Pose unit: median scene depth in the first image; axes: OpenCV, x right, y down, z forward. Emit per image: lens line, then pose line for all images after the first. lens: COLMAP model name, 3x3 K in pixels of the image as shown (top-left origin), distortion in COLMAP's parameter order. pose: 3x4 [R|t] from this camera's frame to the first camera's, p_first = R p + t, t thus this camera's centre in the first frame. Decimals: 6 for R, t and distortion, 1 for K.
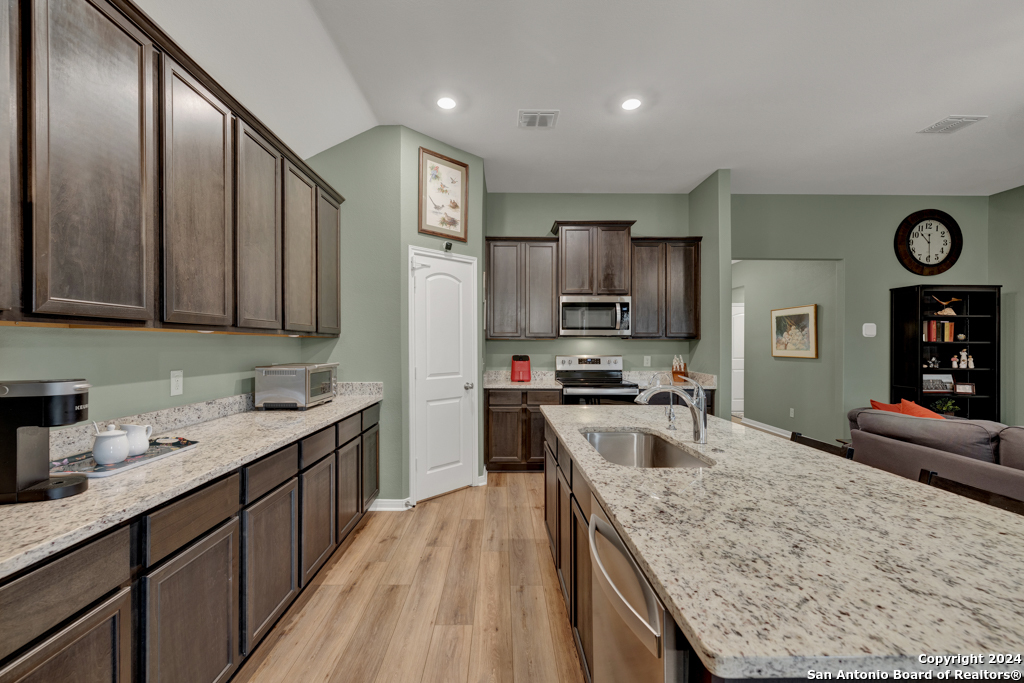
lens RADIAL K [[436.1, 0, 513.1], [0, 436.1, 344.0], [0, 0, 1]] dist [-0.001367, 0.000010]
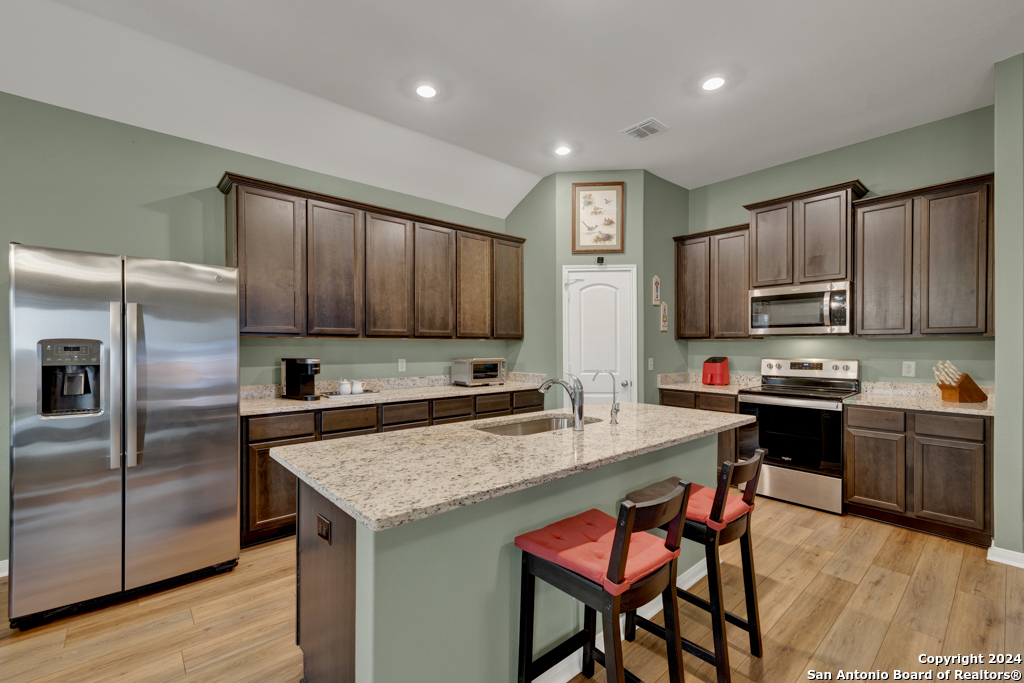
lens RADIAL K [[446.6, 0, 494.1], [0, 446.6, 345.1], [0, 0, 1]] dist [-0.000040, -0.000078]
pose [[0.628239, -0.001918, -0.778018, 0.486521], [0.001316, 0.999998, -0.001403, 0.001494], [0.778019, -0.000143, 0.628241, 0.033663]]
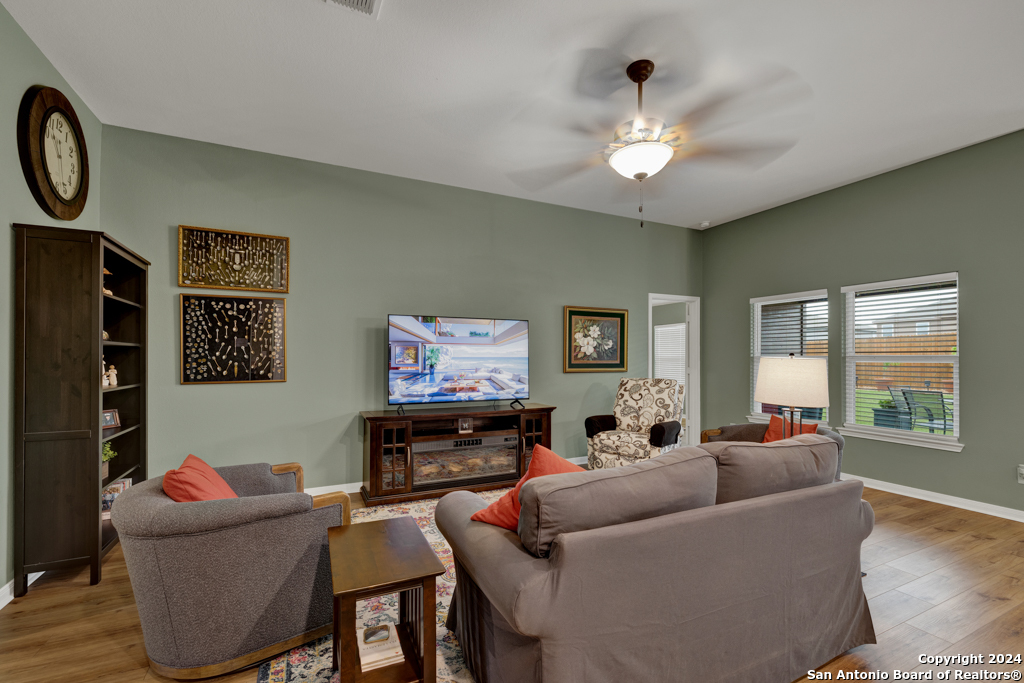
lens RADIAL K [[450.0, 0, 512.9], [0, 450.0, 350.8], [0, 0, 1]] dist [-0.000897, -0.000074]
pose [[-0.417748, 0.006502, 0.908540, 0.220464], [-0.005904, 0.999934, -0.009871, 0.009580], [-0.908544, -0.009488, -0.417682, 0.779008]]
